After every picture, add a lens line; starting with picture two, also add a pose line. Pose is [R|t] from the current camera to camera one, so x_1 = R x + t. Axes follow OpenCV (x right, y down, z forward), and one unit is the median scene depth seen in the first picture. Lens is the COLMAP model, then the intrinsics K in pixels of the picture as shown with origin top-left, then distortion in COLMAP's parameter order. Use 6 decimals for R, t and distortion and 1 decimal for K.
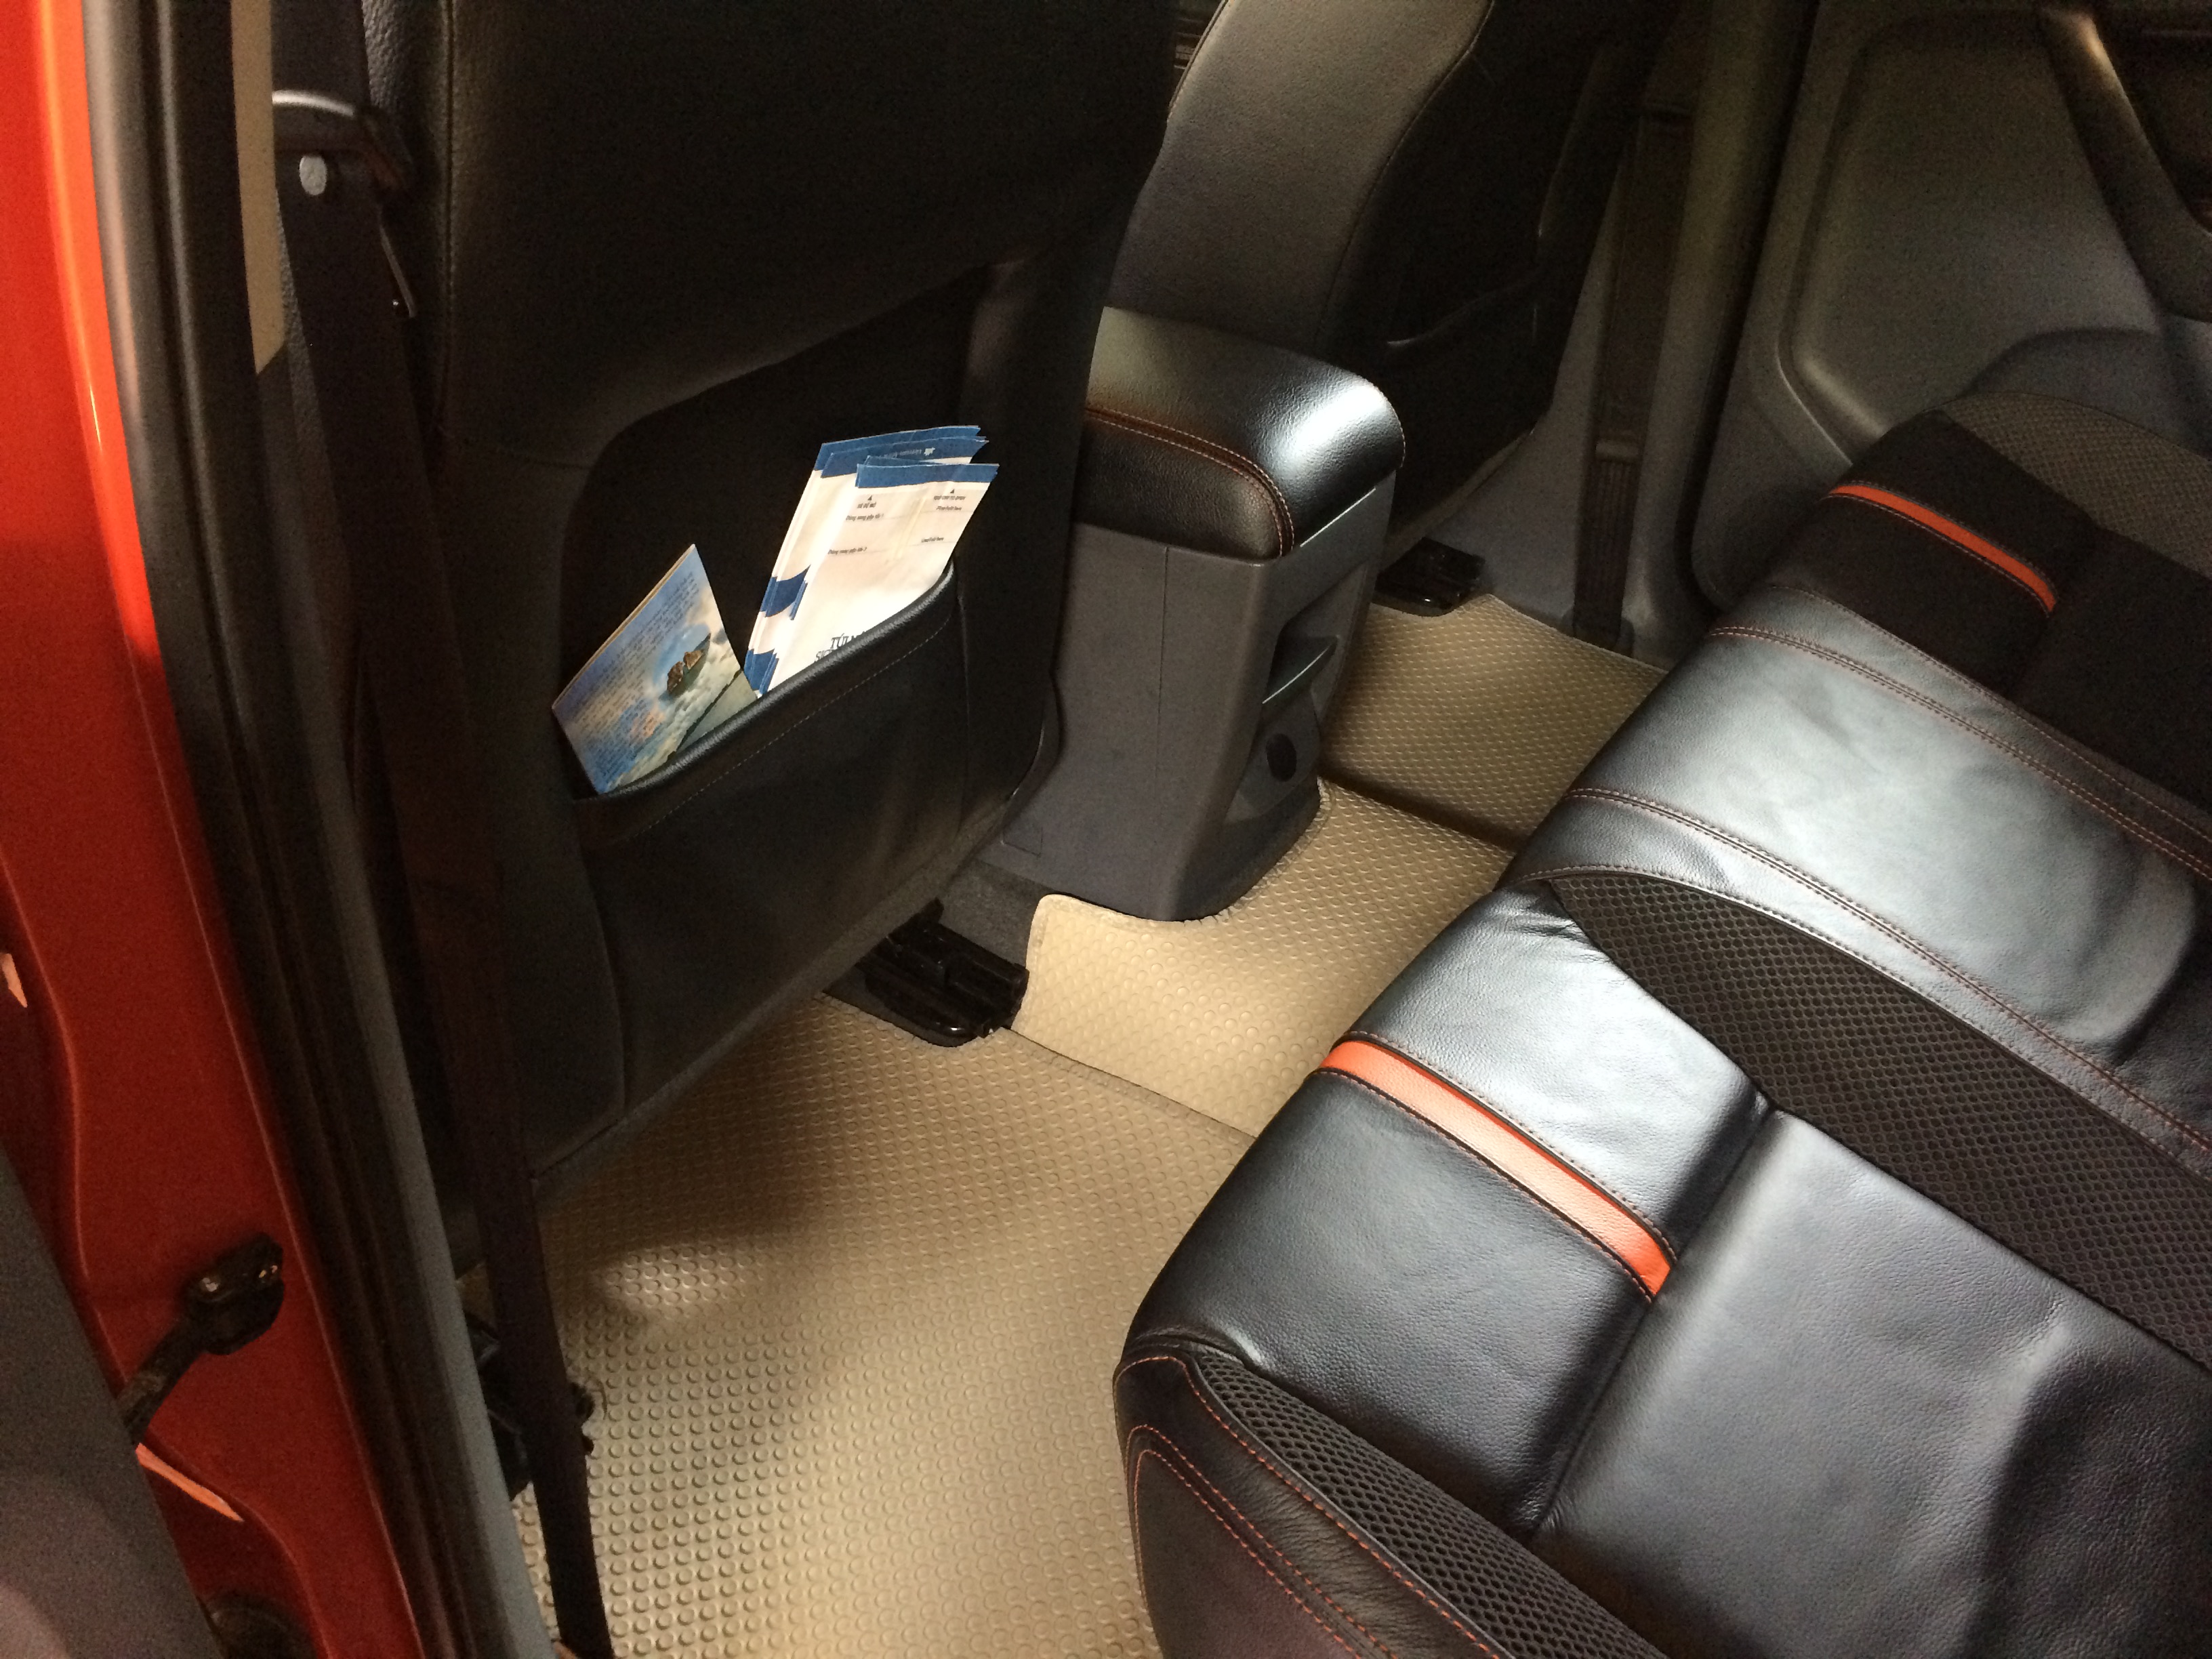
lens RADIAL K [[1865.7, 0, 1119.0], [0, 1865.7, 800.8], [0, 0, 1]] dist [0.099483, -0.137246]
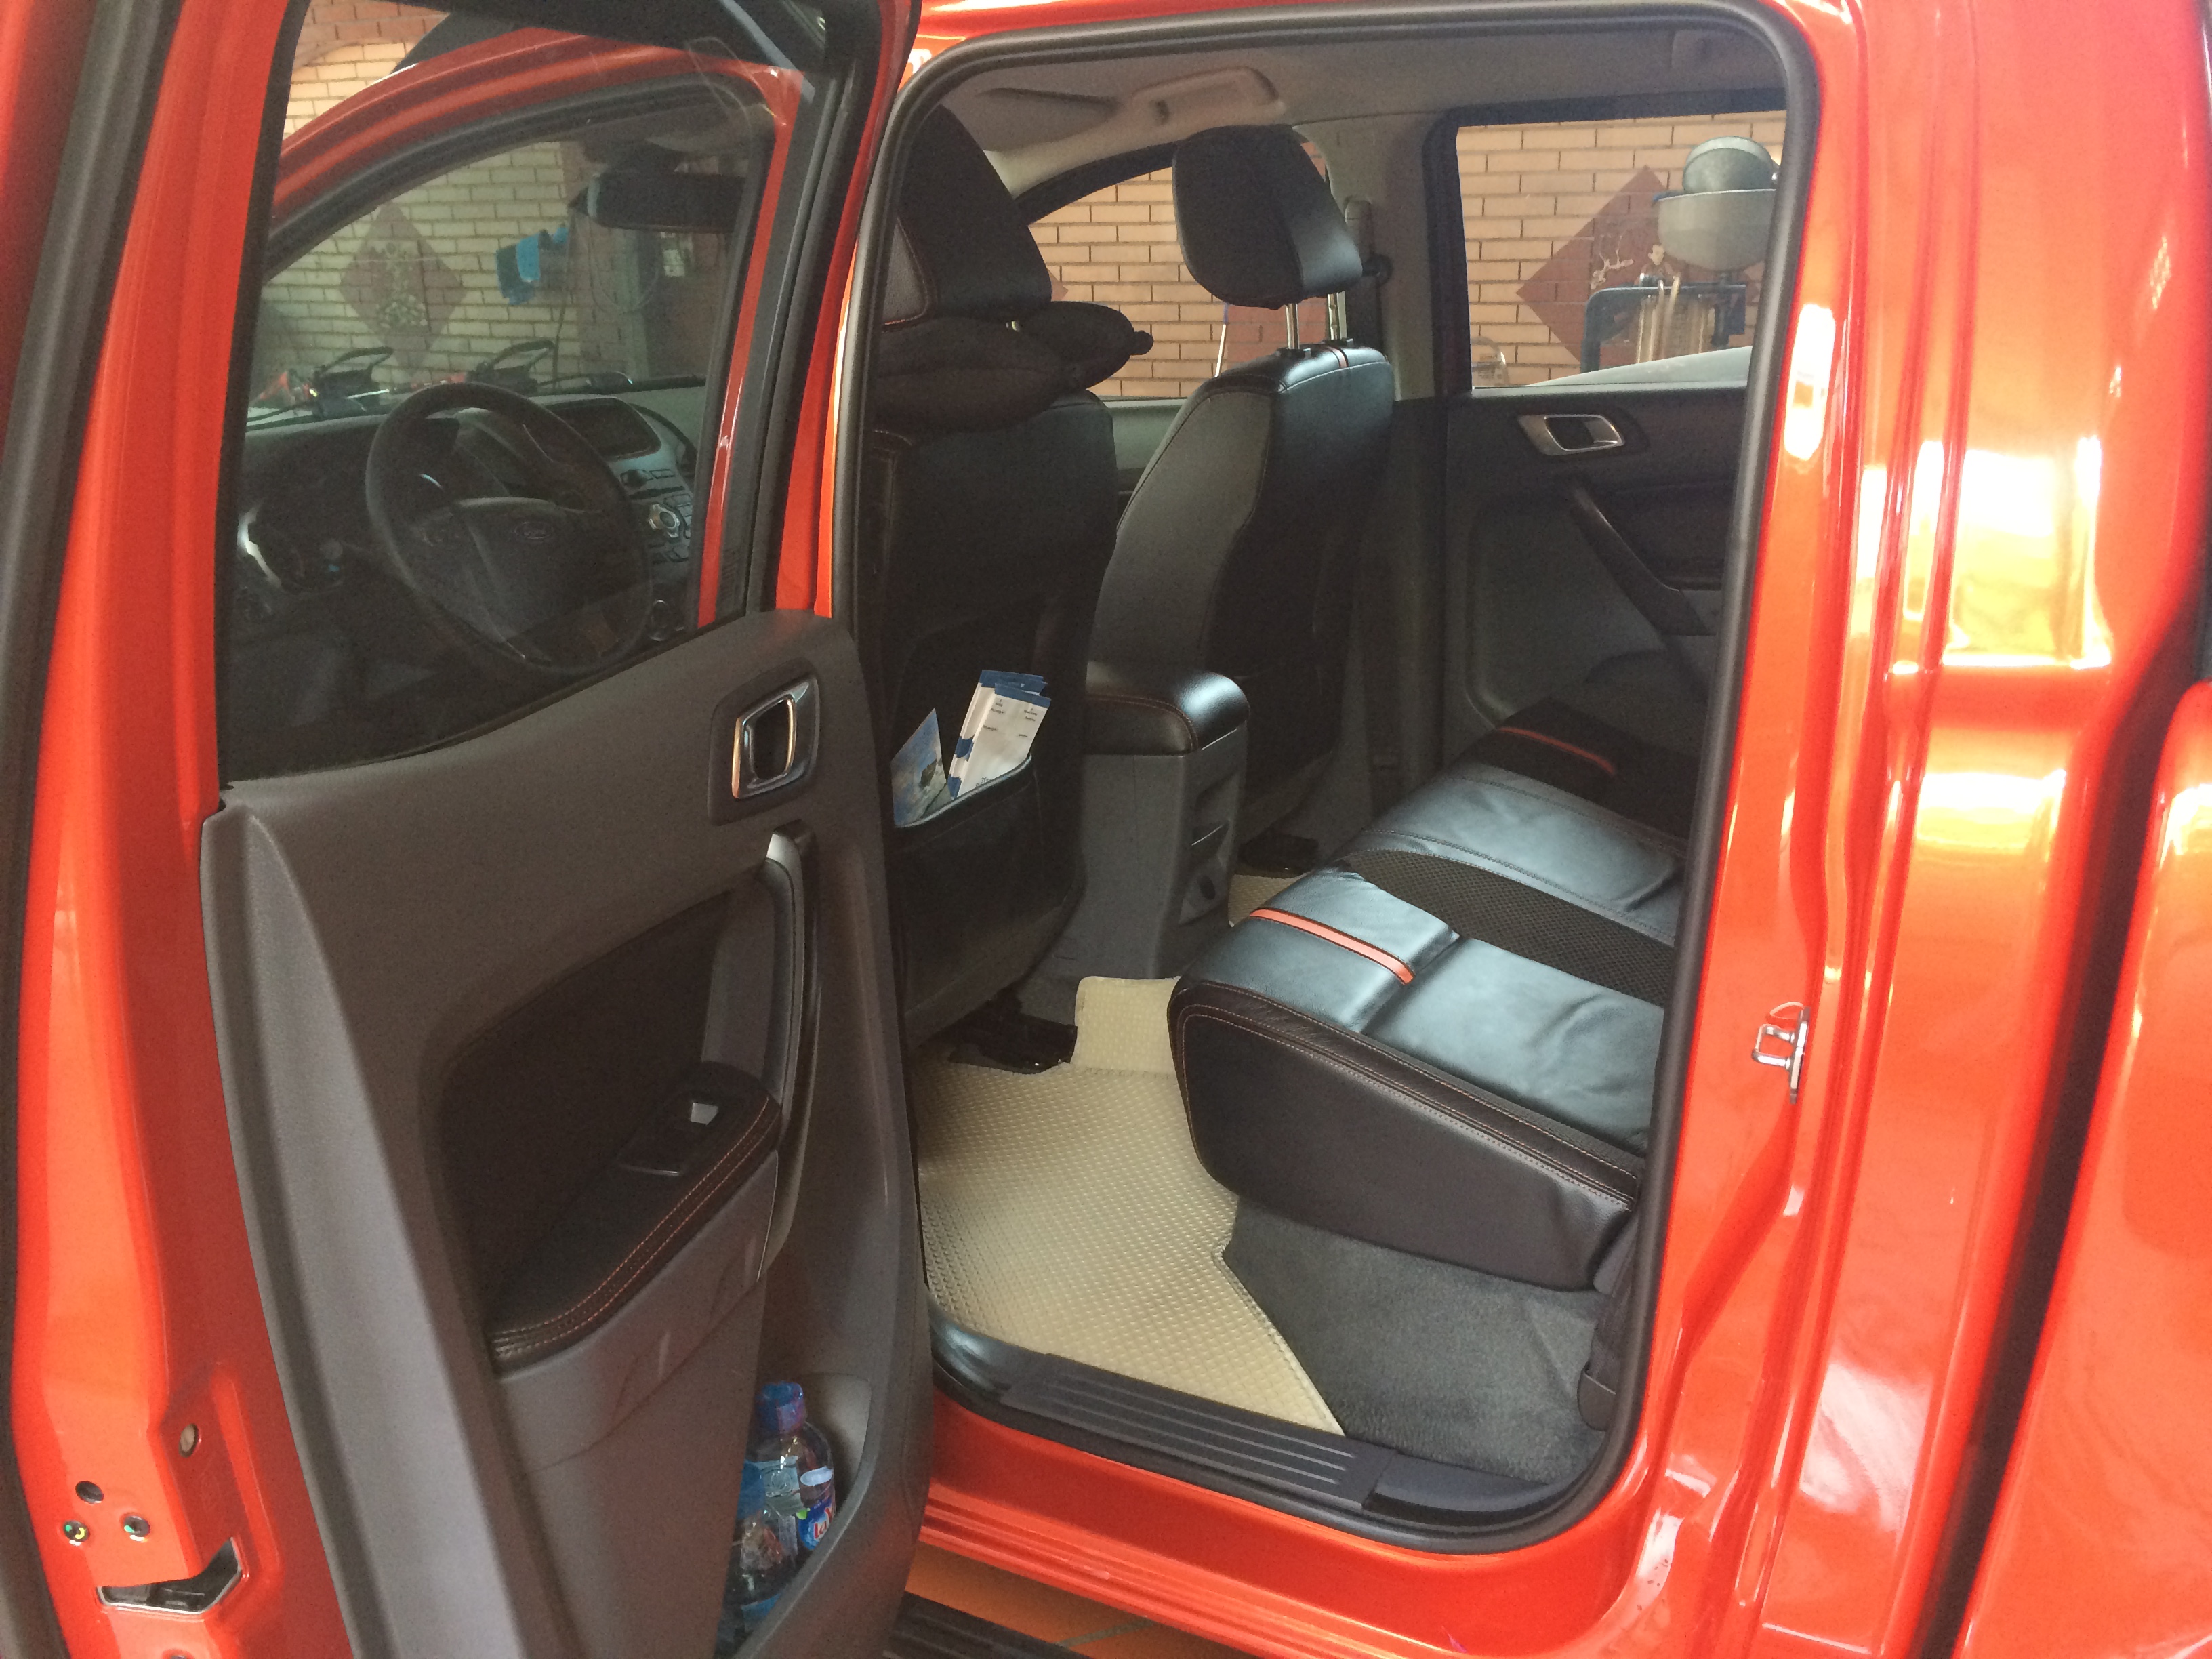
lens RADIAL K [[1865.7, 0, 1119.0], [0, 1865.7, 800.8], [0, 0, 1]] dist [0.099483, -0.137246]
pose [[0.992773, -0.097096, 0.070527, -0.158842], [0.114506, 0.942313, -0.314539, 0.629693], [-0.035918, 0.320342, 0.946621, -0.985854]]
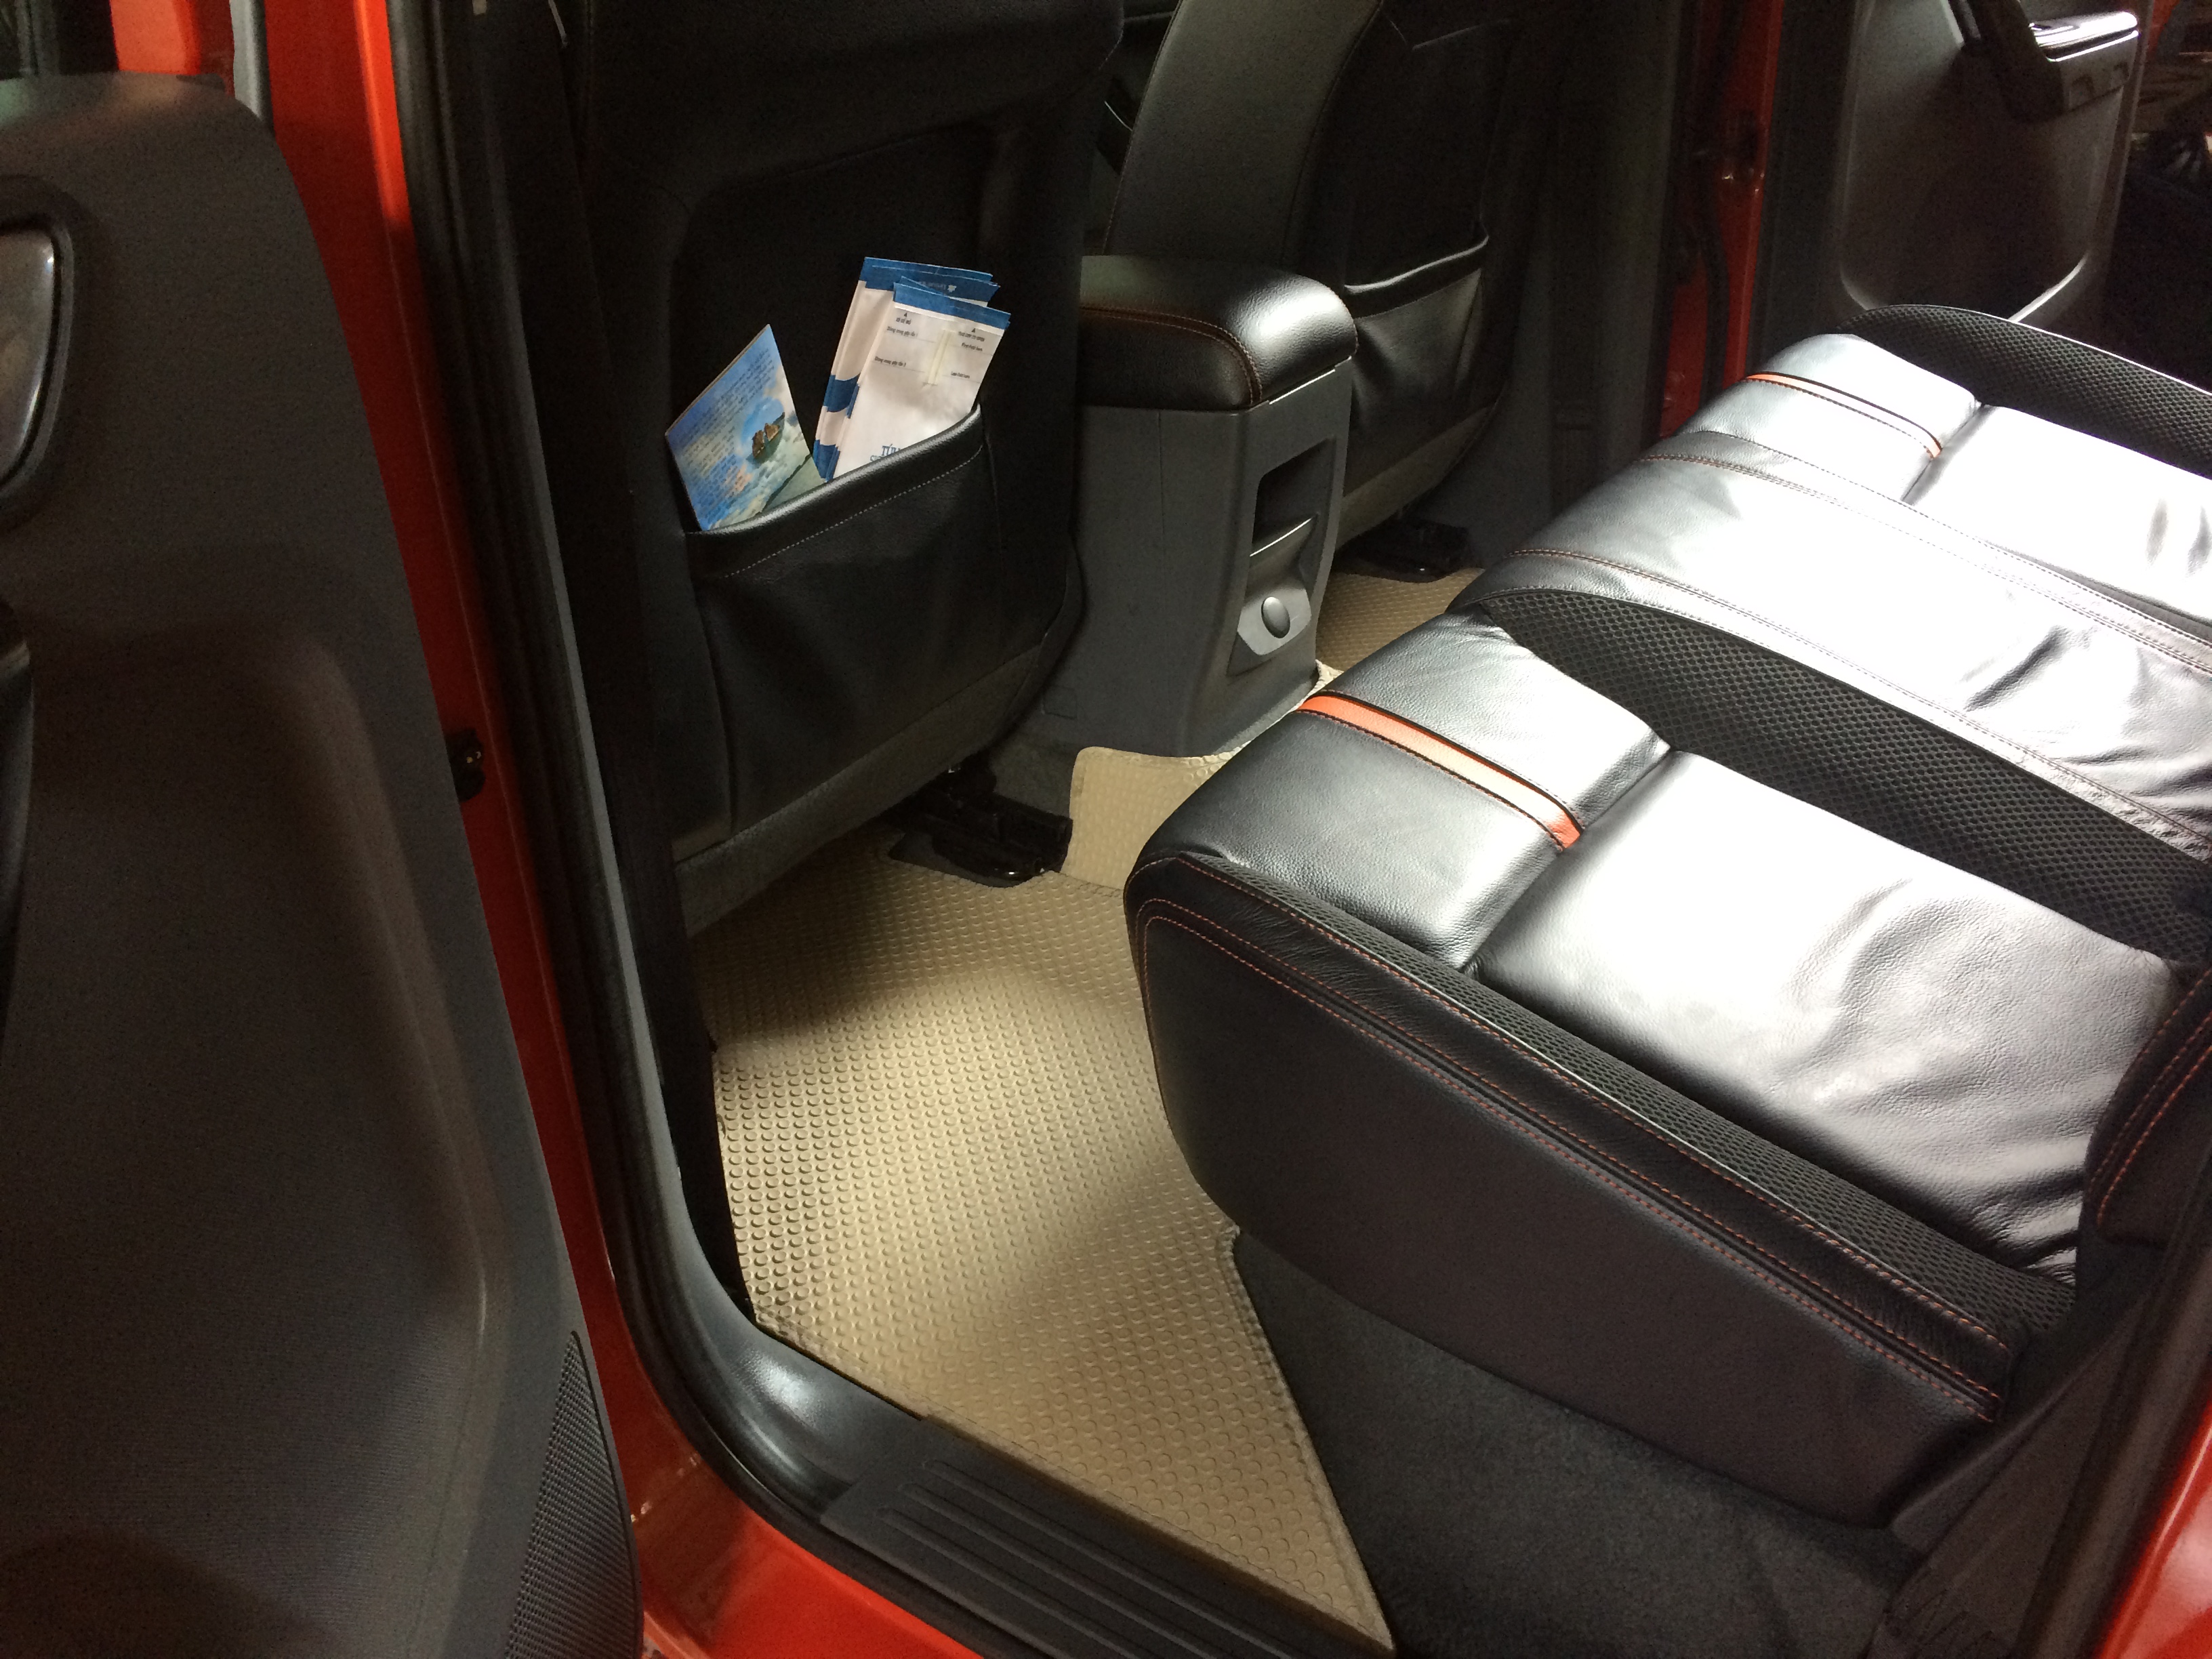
lens RADIAL K [[1865.7, 0, 1119.0], [0, 1865.7, 800.8], [0, 0, 1]] dist [0.099483, -0.137246]
pose [[0.997057, -0.065208, -0.040322, 0.039872], [0.059291, 0.989247, -0.133694, 0.338168], [0.048607, 0.130910, 0.990202, -0.203198]]
